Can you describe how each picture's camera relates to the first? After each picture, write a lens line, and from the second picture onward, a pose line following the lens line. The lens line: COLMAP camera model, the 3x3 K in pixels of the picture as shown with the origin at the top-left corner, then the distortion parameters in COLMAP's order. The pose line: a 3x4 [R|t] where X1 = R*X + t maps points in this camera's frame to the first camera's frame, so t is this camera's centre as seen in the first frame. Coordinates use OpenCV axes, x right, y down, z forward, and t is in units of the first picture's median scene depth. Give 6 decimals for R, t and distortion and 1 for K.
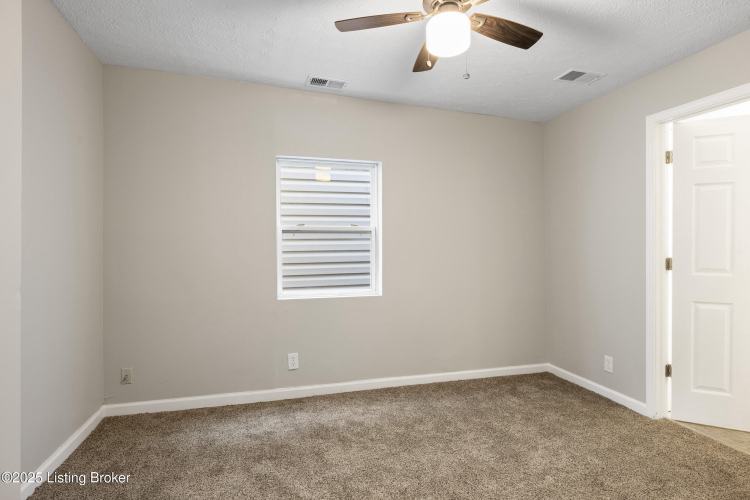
lens RADIAL K [[426.9, 0, 375.0], [0, 426.9, 250.0], [0, 0, 1]] dist [-0.001161, -0.000575]
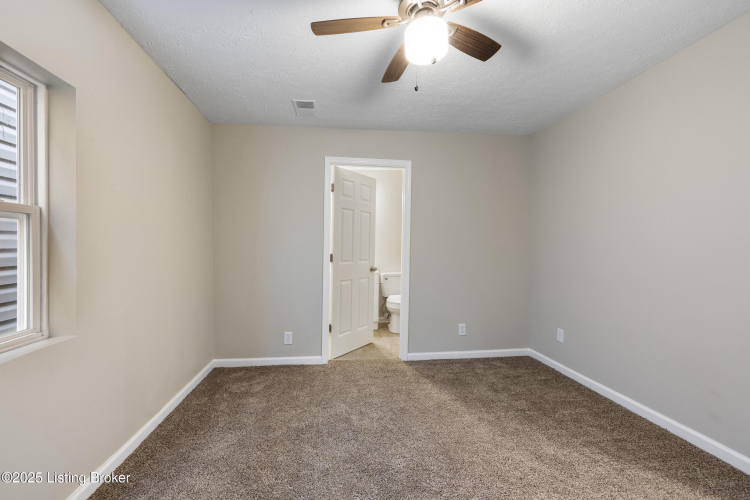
lens RADIAL K [[318.4, 0, 384.3], [0, 318.4, 247.2], [0, 0, 1]] dist [0.028244, 0.000200]
pose [[0.127955, -0.002874, 0.991776, -0.411483], [-0.001949, 0.999993, 0.003150, -0.008964], [-0.991778, -0.002336, 0.127949, 0.664091]]
